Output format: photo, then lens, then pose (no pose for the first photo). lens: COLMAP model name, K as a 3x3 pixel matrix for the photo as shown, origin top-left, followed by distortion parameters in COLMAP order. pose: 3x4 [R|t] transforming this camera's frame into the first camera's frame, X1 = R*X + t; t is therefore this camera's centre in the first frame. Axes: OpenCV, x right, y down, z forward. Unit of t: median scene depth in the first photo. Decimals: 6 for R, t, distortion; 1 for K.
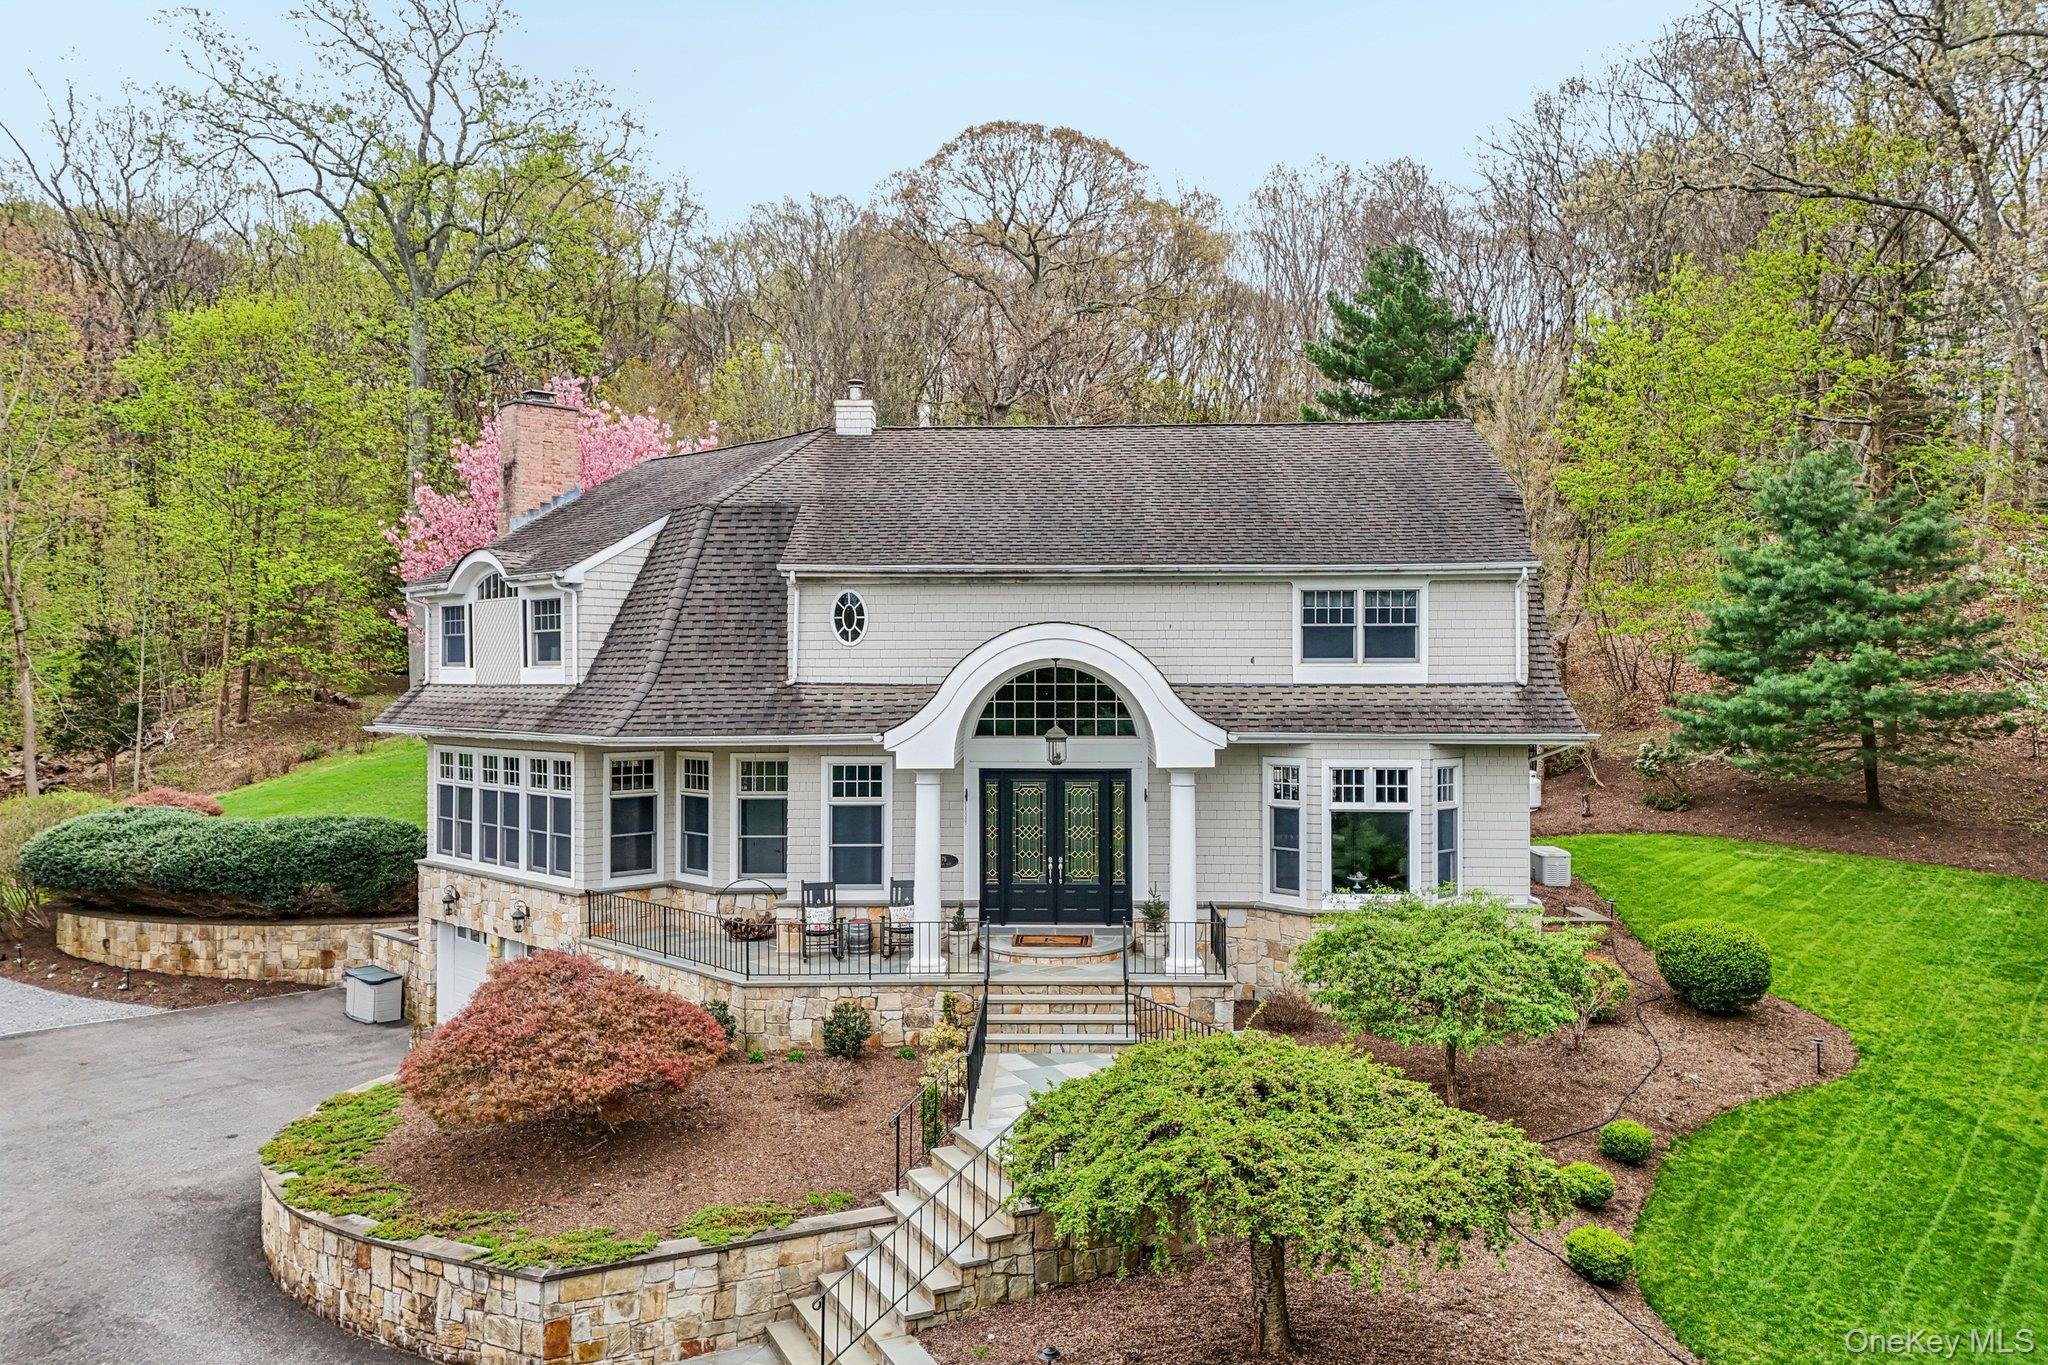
lens RADIAL K [[1517.3, 0, 1020.5], [0, 1517.3, 691.9], [0, 0, 1]] dist [0.068862, -0.052257]
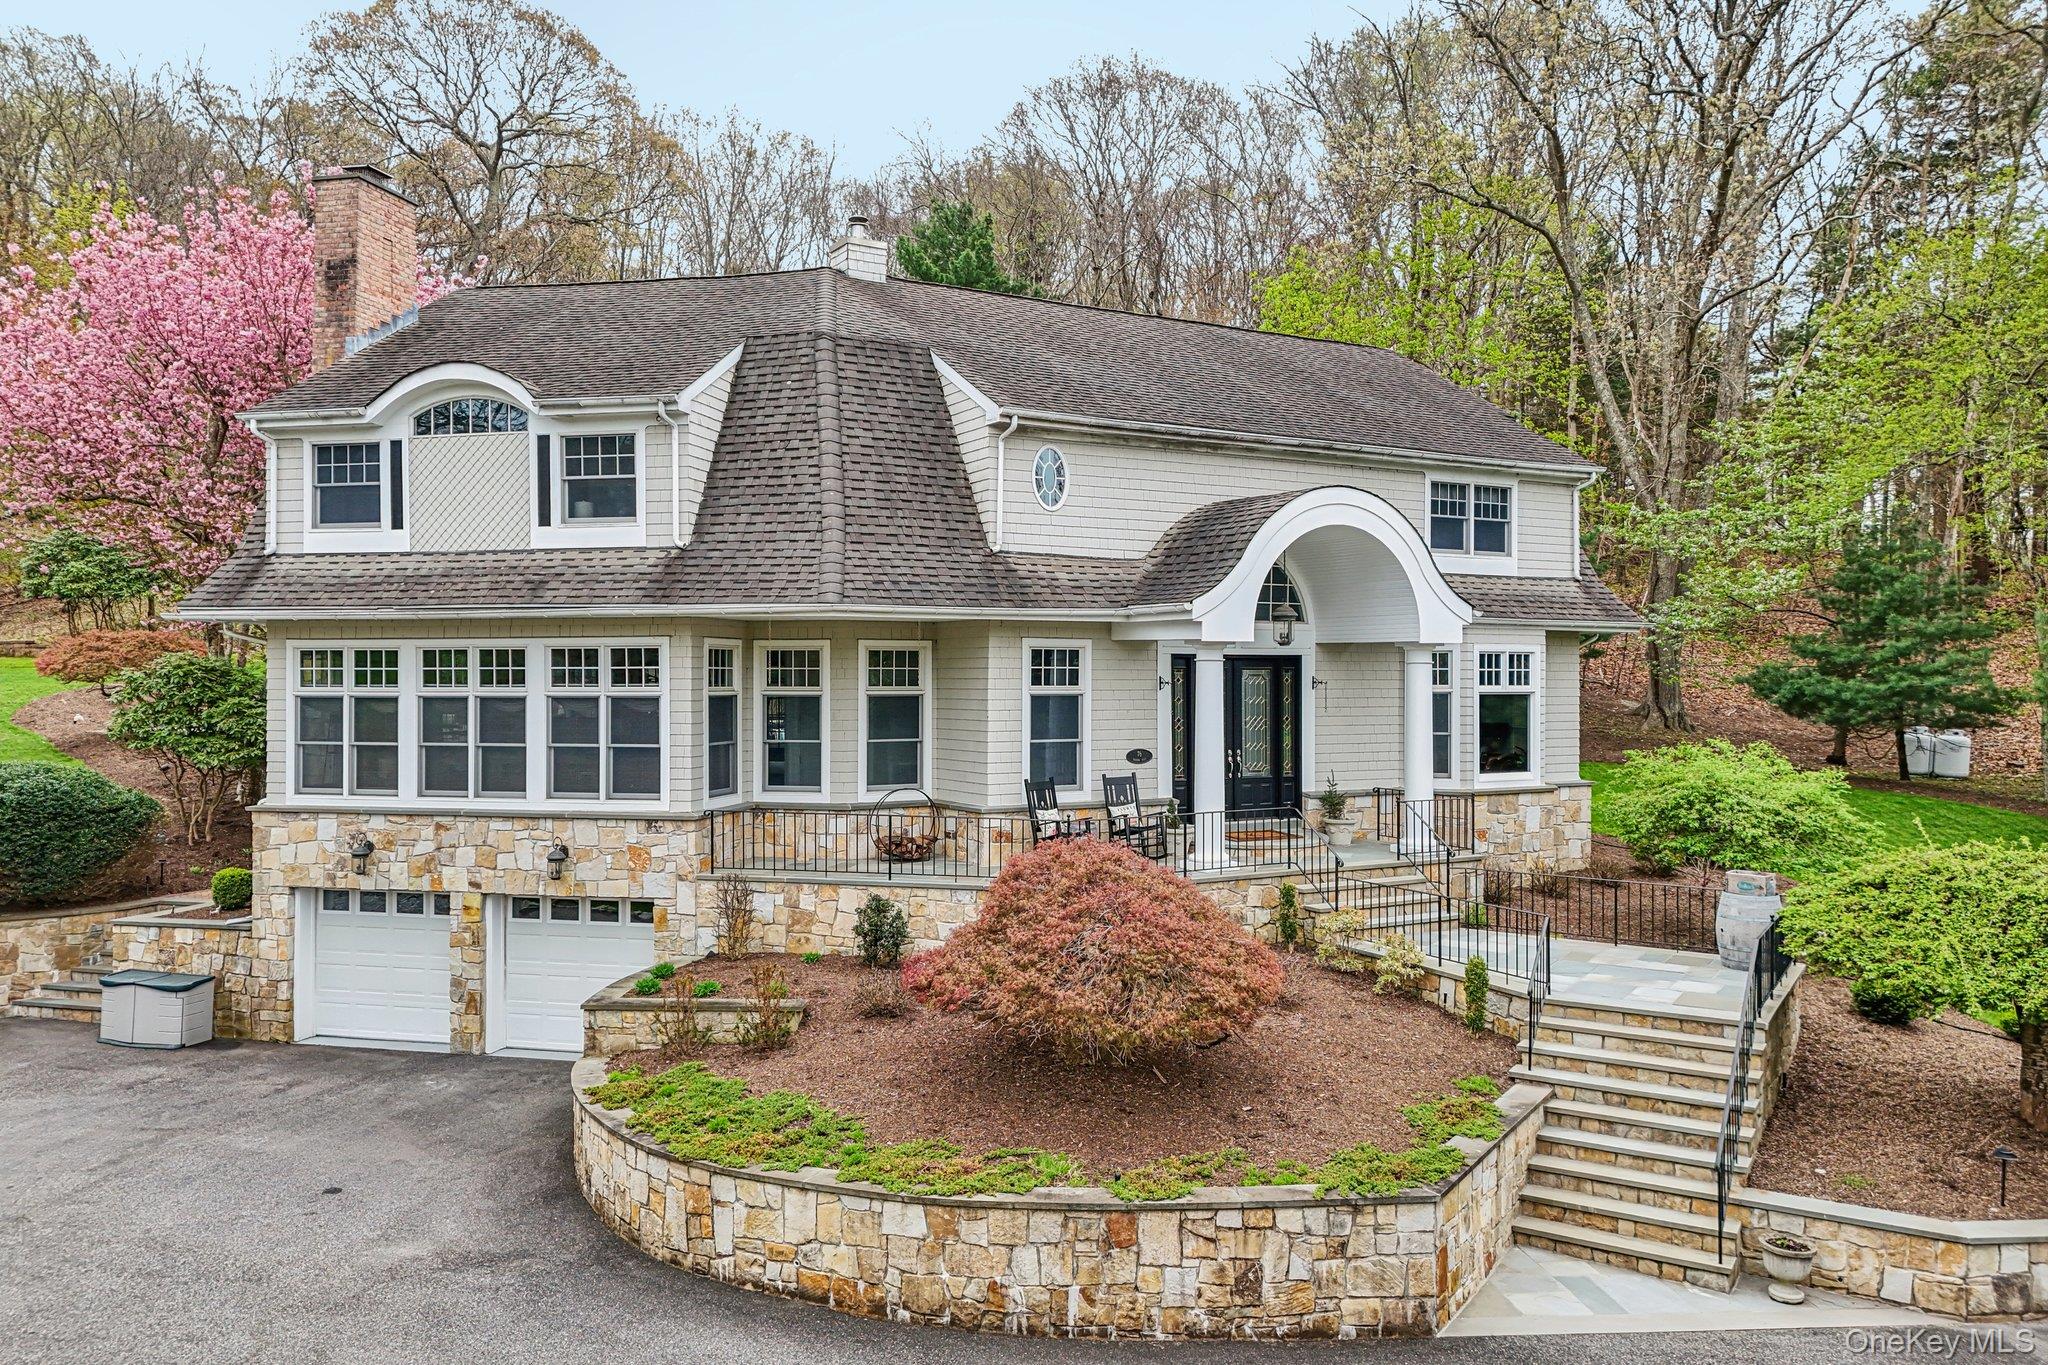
lens RADIAL K [[1517.3, 0, 1037.1], [0, 1517.3, 689.9], [0, 0, 1]] dist [0.068862, -0.052257]
pose [[0.846710, -0.002529, 0.532048, -0.578837], [0.002531, 0.999997, 0.000725, 0.071180], [-0.532048, 0.000733, 0.846714, 0.270112]]
